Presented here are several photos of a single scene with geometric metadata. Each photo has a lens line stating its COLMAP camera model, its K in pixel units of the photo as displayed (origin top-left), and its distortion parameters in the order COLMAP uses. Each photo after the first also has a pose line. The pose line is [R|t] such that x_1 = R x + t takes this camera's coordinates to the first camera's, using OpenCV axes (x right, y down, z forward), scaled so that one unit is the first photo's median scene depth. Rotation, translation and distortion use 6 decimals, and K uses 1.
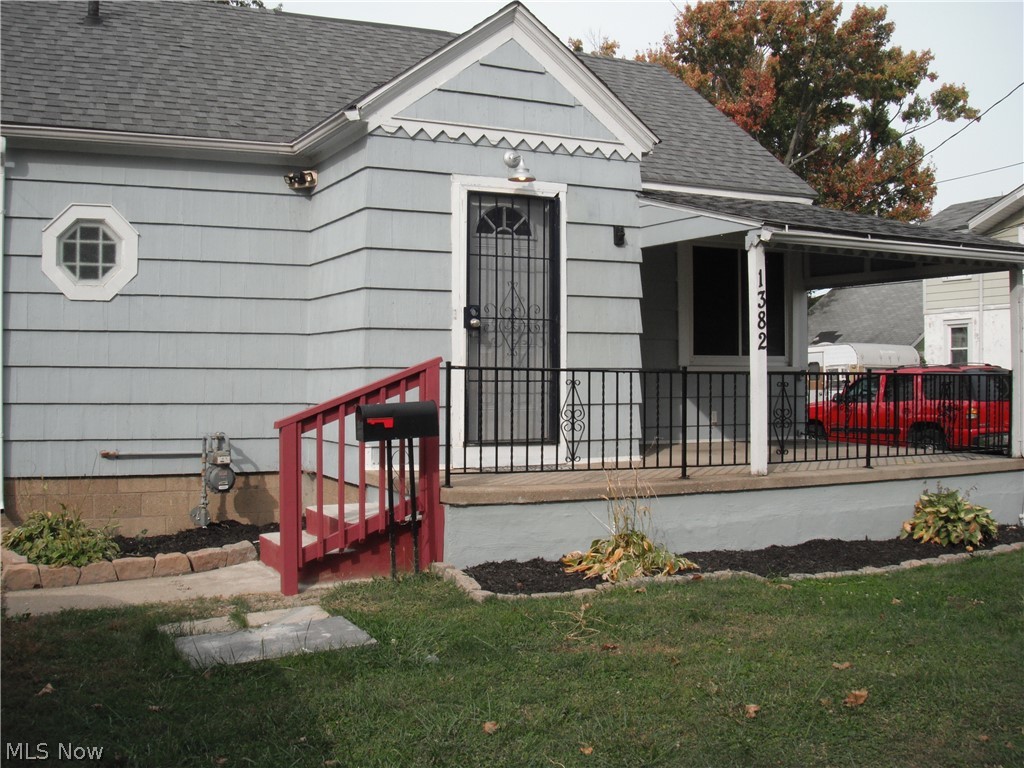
lens RADIAL K [[1093.9, 0, 509.5], [0, 1093.9, 360.1], [0, 0, 1]] dist [-0.268269, 0.220806]
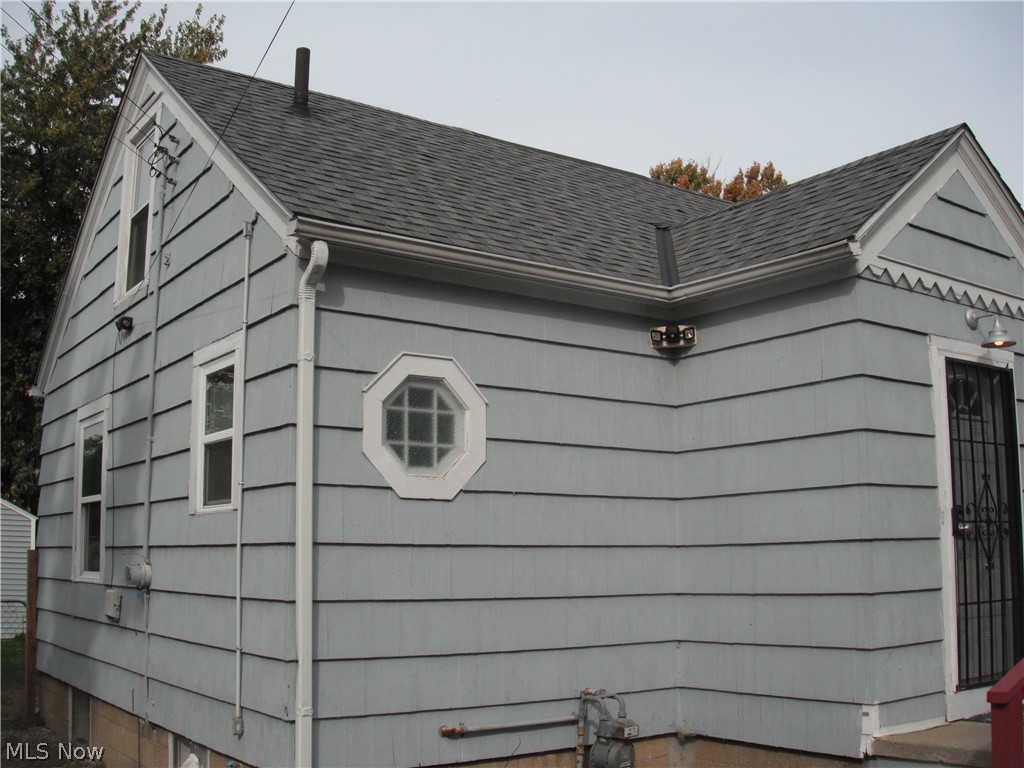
lens RADIAL K [[1093.9, 0, 509.5], [0, 1093.9, 360.1], [0, 0, 1]] dist [-0.268269, 0.220806]
pose [[0.988614, 0.023649, 0.148602, -0.452339], [0.002067, 0.985345, -0.170560, -0.025971], [-0.150458, 0.168925, 0.974077, 0.313059]]
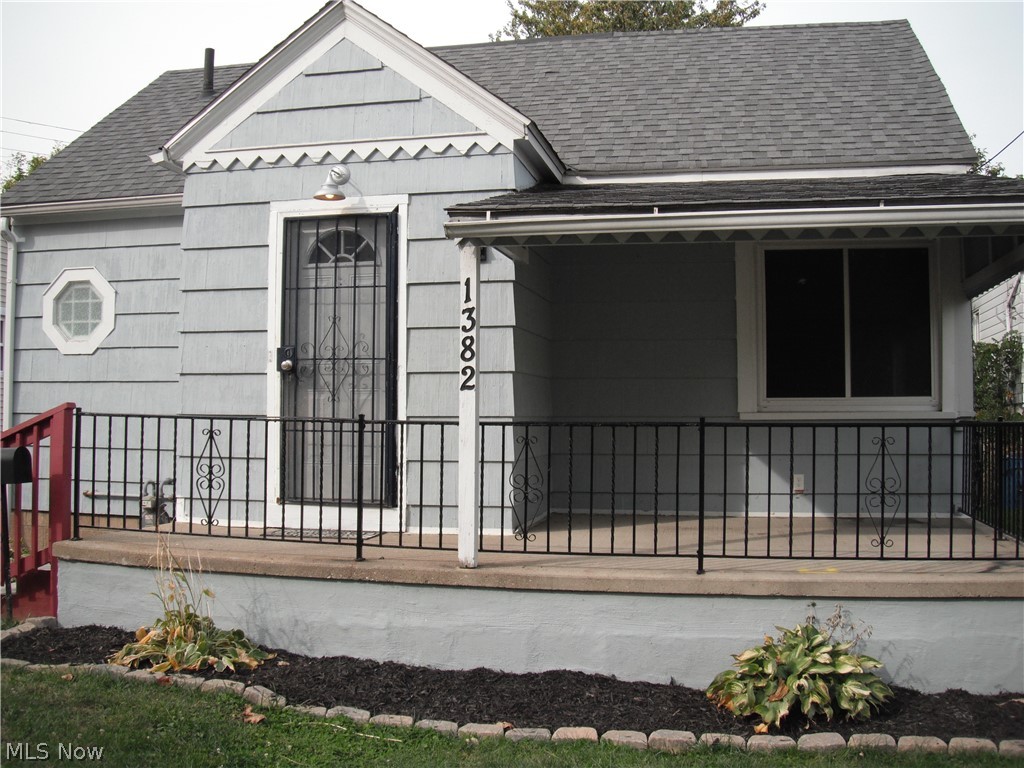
lens RADIAL K [[1093.9, 0, 509.5], [0, 1093.9, 360.1], [0, 0, 1]] dist [-0.268269, 0.220806]
pose [[0.781663, -0.033301, -0.622812, 0.651219], [0.005362, 0.998895, -0.046681, 0.003923], [0.623678, 0.033149, 0.780978, 0.419686]]
